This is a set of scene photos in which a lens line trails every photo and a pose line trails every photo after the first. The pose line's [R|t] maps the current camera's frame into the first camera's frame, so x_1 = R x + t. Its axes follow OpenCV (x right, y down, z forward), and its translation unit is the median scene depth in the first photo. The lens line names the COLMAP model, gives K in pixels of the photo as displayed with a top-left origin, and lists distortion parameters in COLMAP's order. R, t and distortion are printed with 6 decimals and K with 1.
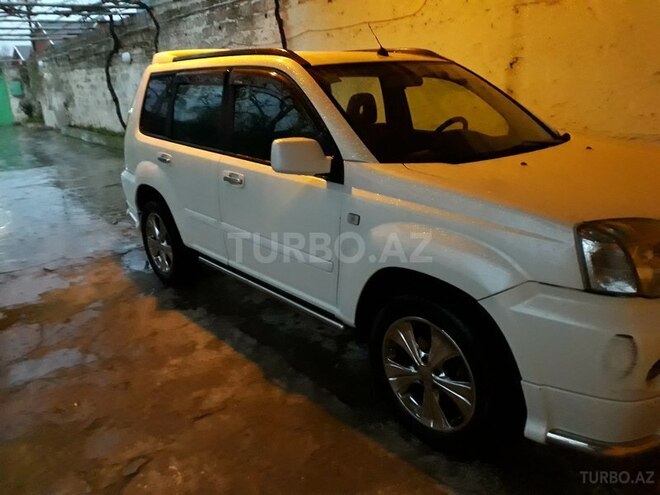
lens RADIAL K [[562.5, 0, 330.0], [0, 562.5, 247.5], [0, 0, 1]] dist [-0.003469, -0.009803]
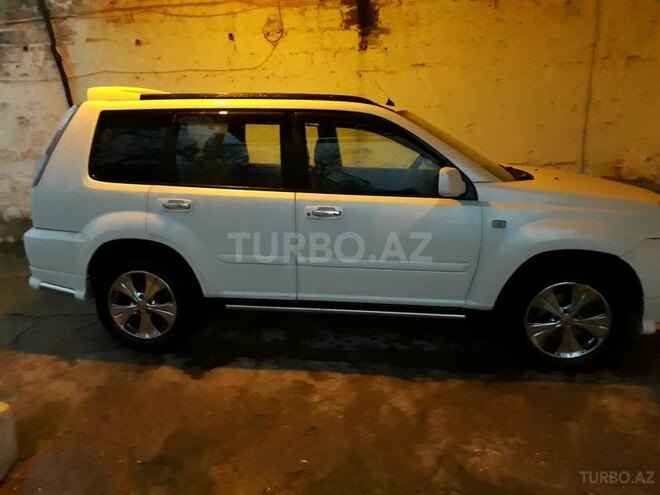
lens RADIAL K [[562.5, 0, 330.0], [0, 562.5, 247.5], [0, 0, 1]] dist [-0.003469, -0.009803]
pose [[0.718519, -0.122507, 0.684633, -0.707756], [0.178876, 0.983802, -0.011690, -0.033577], [-0.672111, 0.130864, 0.728794, 0.174918]]
